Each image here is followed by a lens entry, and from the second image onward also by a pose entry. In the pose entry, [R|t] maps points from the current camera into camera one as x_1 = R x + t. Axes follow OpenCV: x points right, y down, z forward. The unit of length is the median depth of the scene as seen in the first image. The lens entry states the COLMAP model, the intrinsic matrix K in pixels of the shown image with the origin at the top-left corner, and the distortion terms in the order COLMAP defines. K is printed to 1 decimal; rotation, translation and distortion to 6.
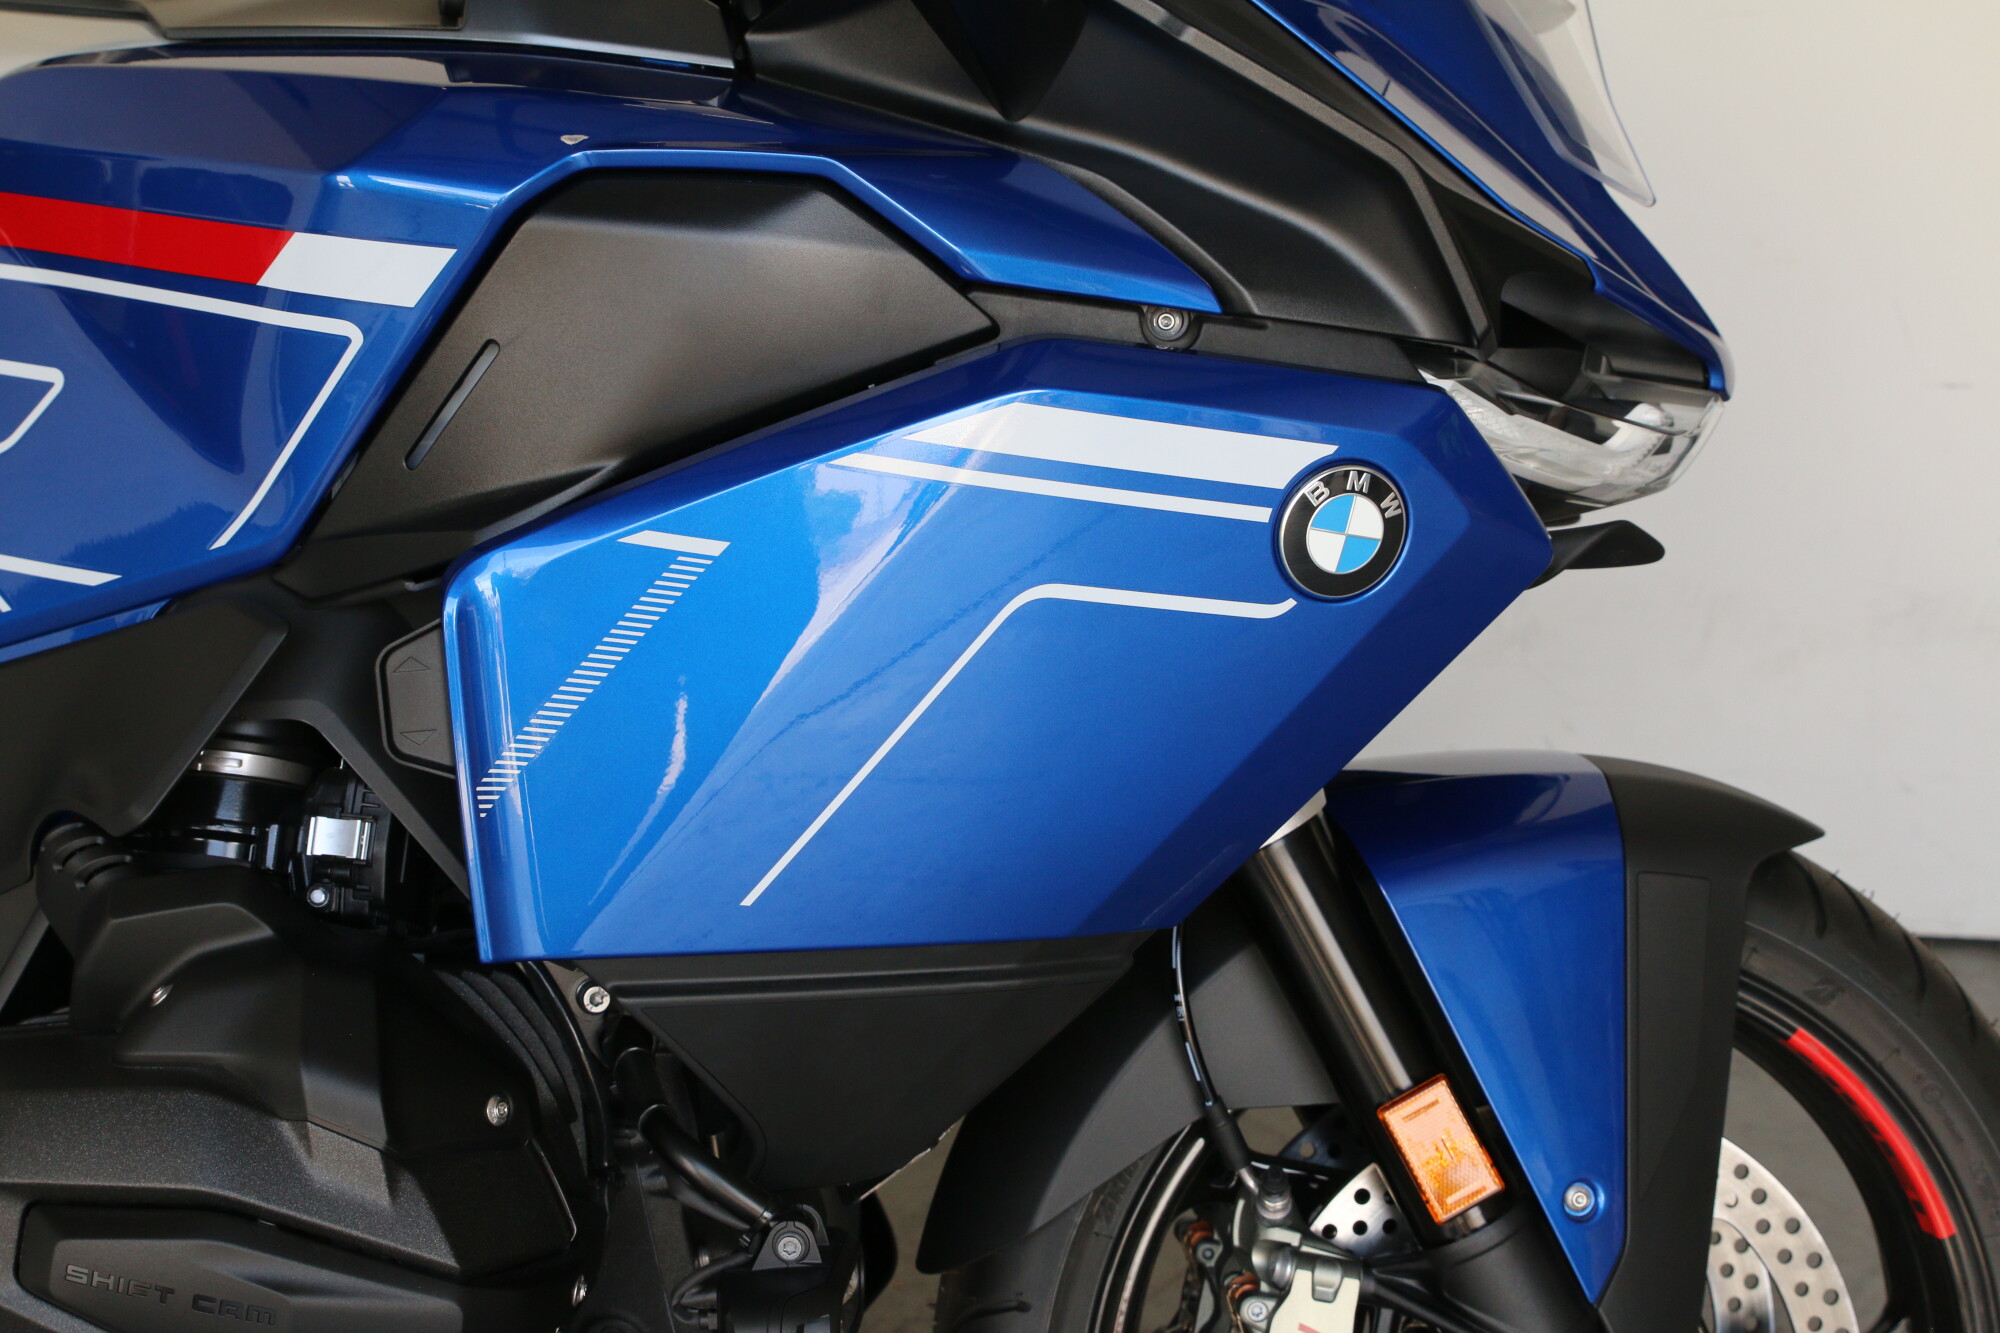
lens RADIAL K [[3172.6, 0, 1000.0], [0, 3172.6, 637.9], [0, 0, 1]] dist [-0.032668, 0.018713]
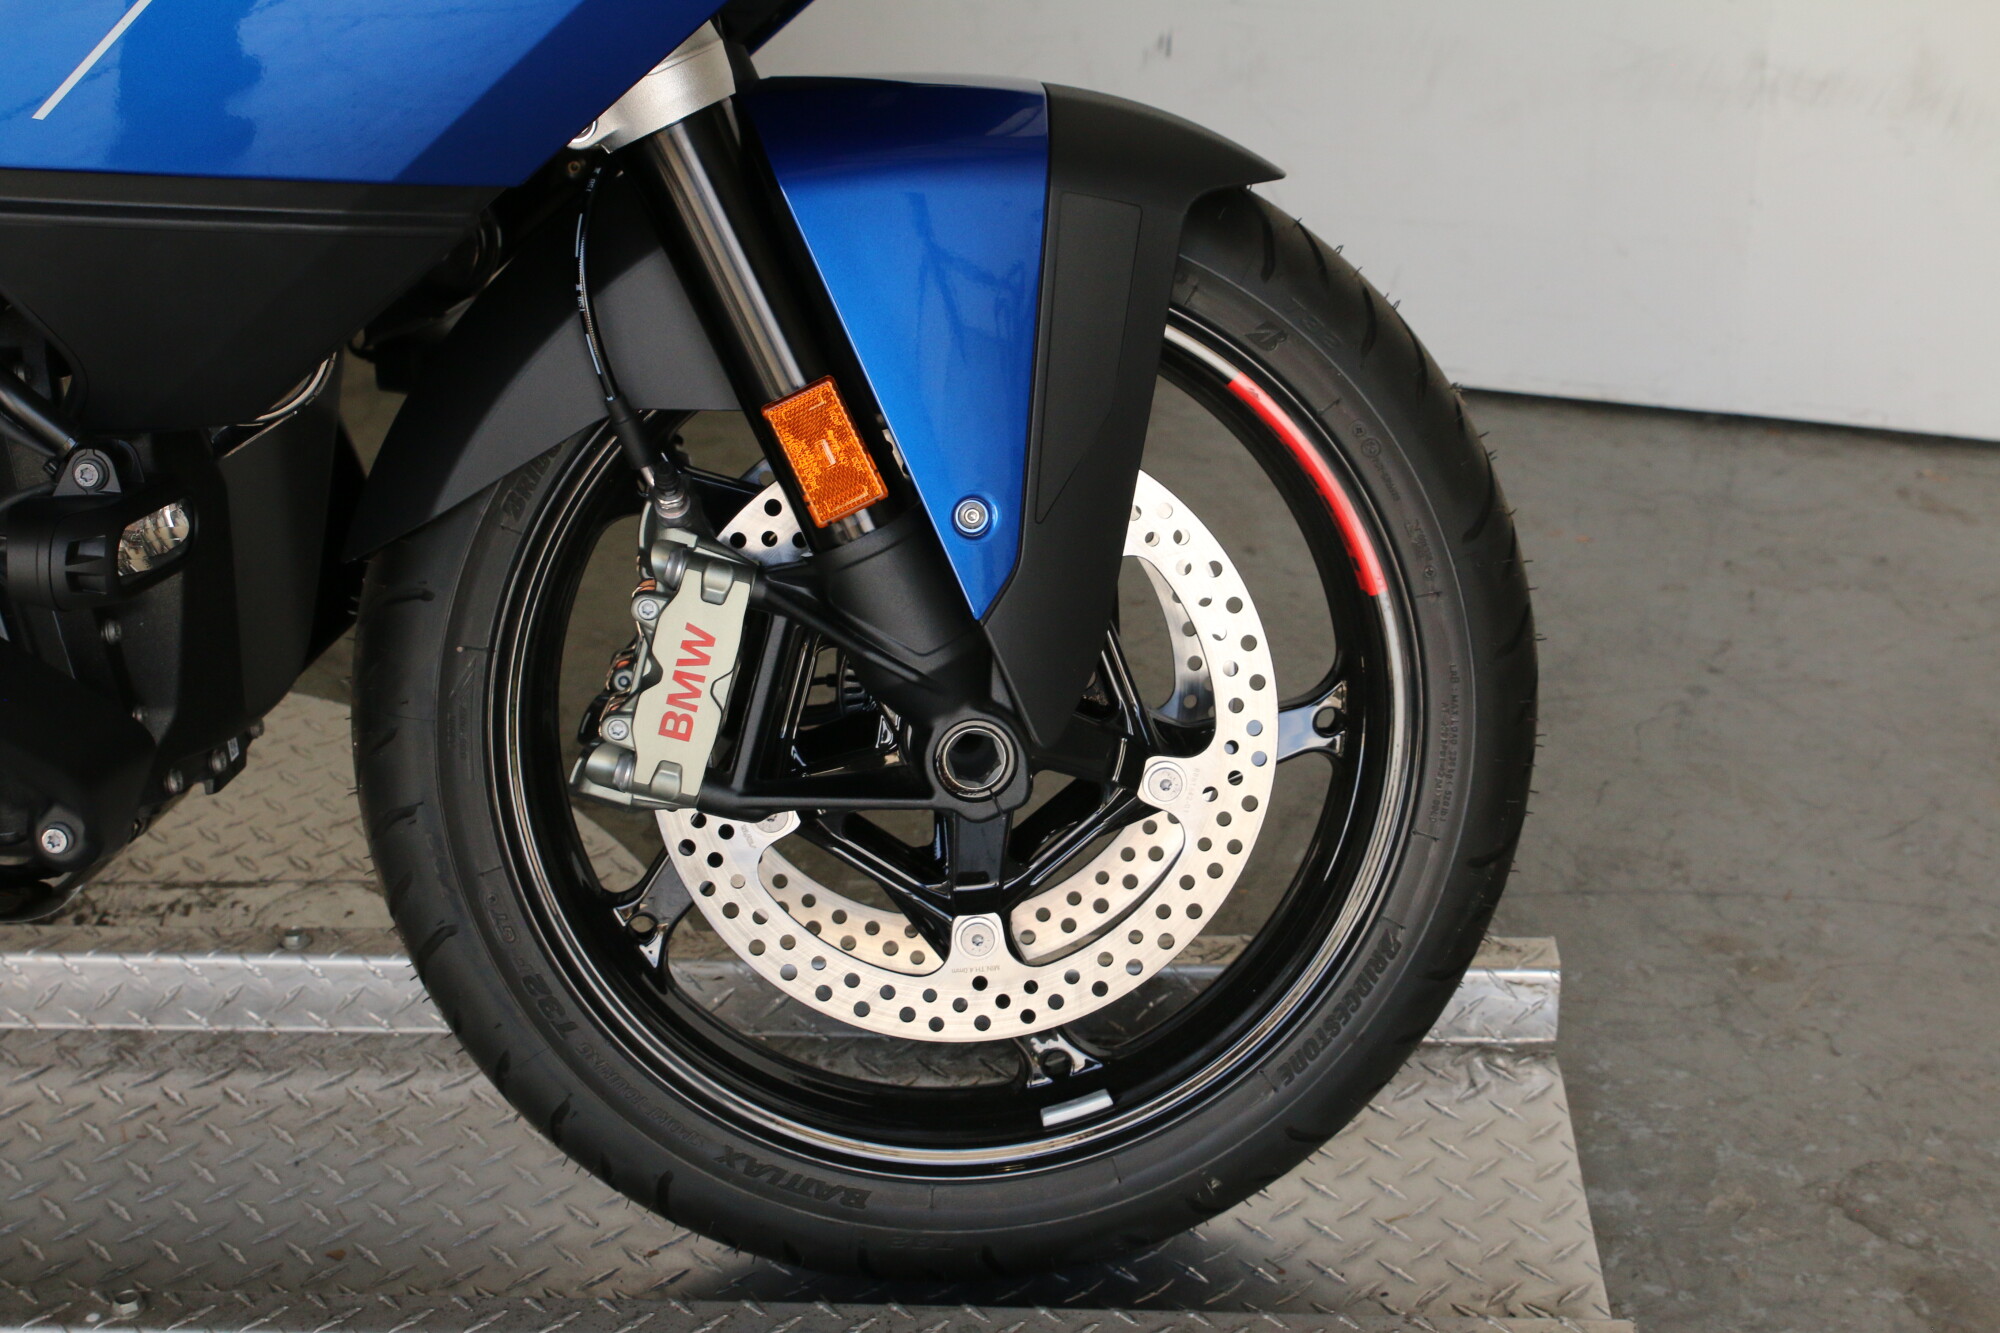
lens RADIAL K [[3172.6, 0, 1000.0], [0, 3172.6, 637.9], [0, 0, 1]] dist [-0.032668, 0.018713]
pose [[0.998024, 0.062565, -0.005812, 0.221565], [-0.061146, 0.988349, 0.139383, 0.084422], [0.014464, -0.138752, 0.990222, 0.013198]]
